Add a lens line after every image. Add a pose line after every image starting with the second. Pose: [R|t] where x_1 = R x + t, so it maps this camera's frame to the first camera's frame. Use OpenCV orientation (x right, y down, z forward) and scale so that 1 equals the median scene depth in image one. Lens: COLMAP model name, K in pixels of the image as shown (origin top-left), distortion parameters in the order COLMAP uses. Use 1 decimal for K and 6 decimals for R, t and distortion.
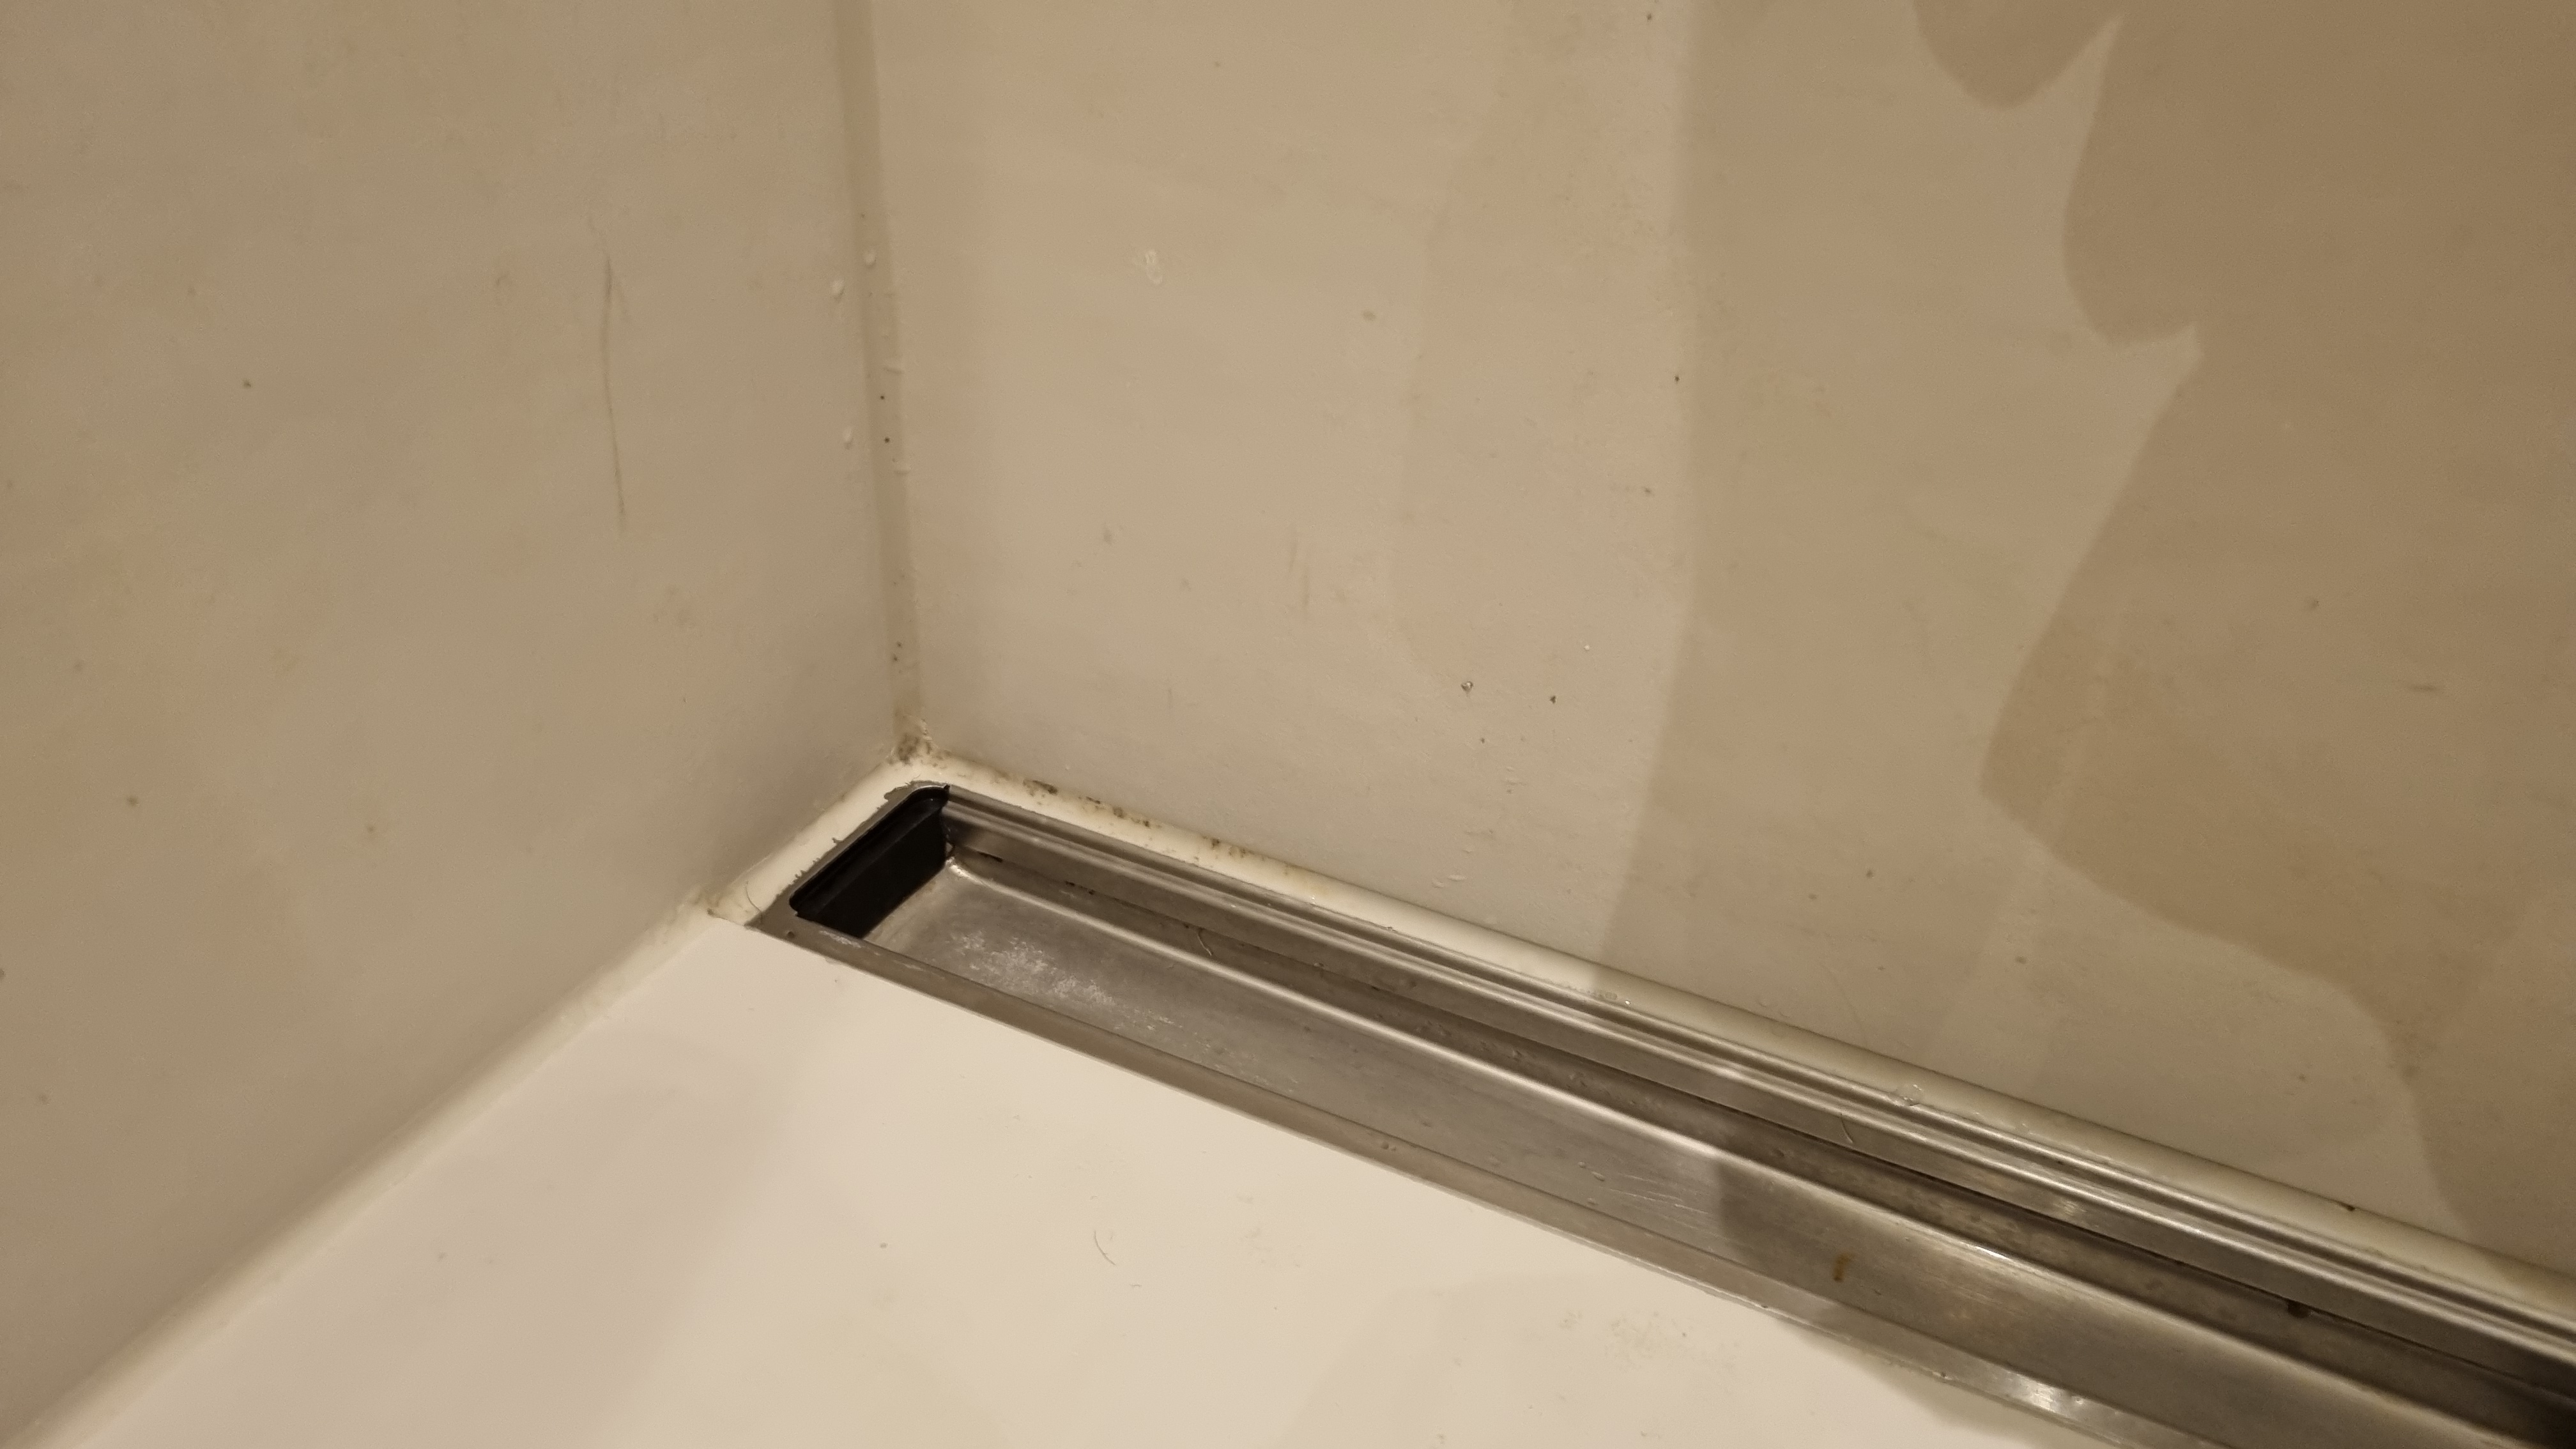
lens RADIAL K [[2013.6, 0, 1297.1], [0, 2013.6, 721.5], [0, 0, 1]] dist [-0.001555, 0.009094]
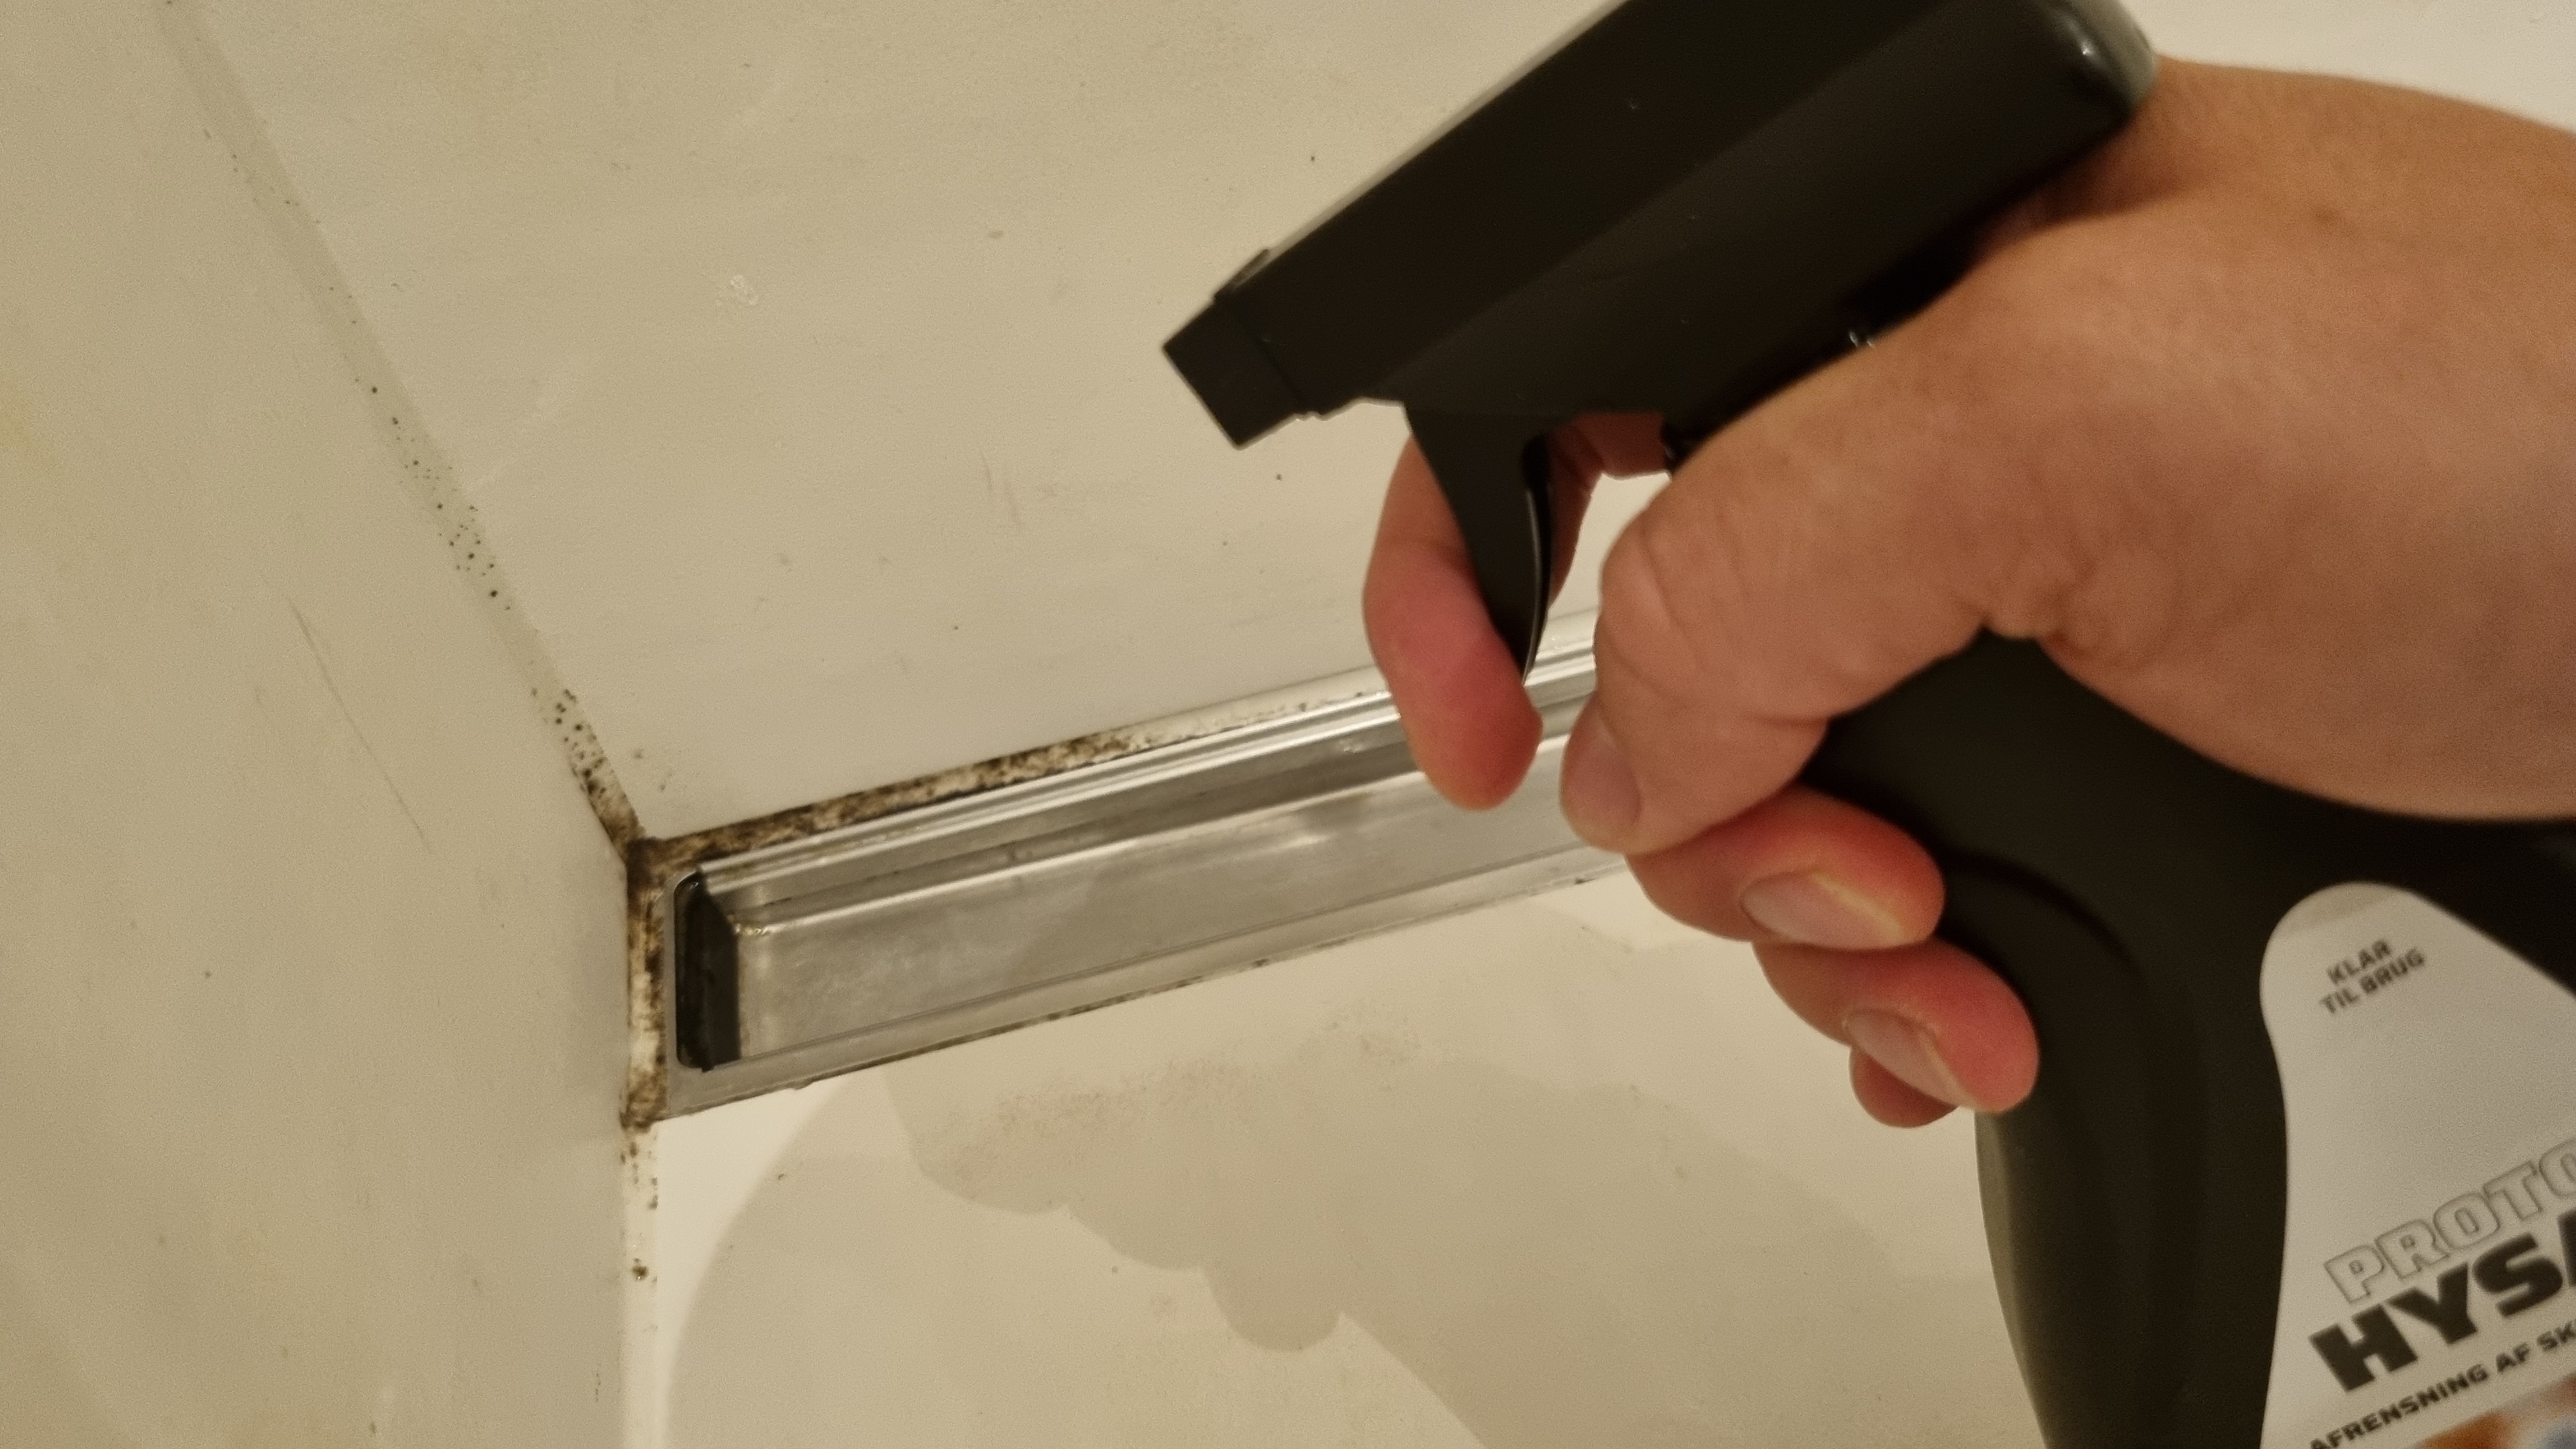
lens RADIAL K [[2013.6, 0, 1275.4], [0, 2013.6, 725.4], [0, 0, 1]] dist [-0.001555, 0.009094]
pose [[0.765551, -0.547720, 0.337541, -0.306590], [0.462639, 0.833235, 0.302795, -0.226508], [-0.447098, -0.075645, 0.891281, 0.051658]]
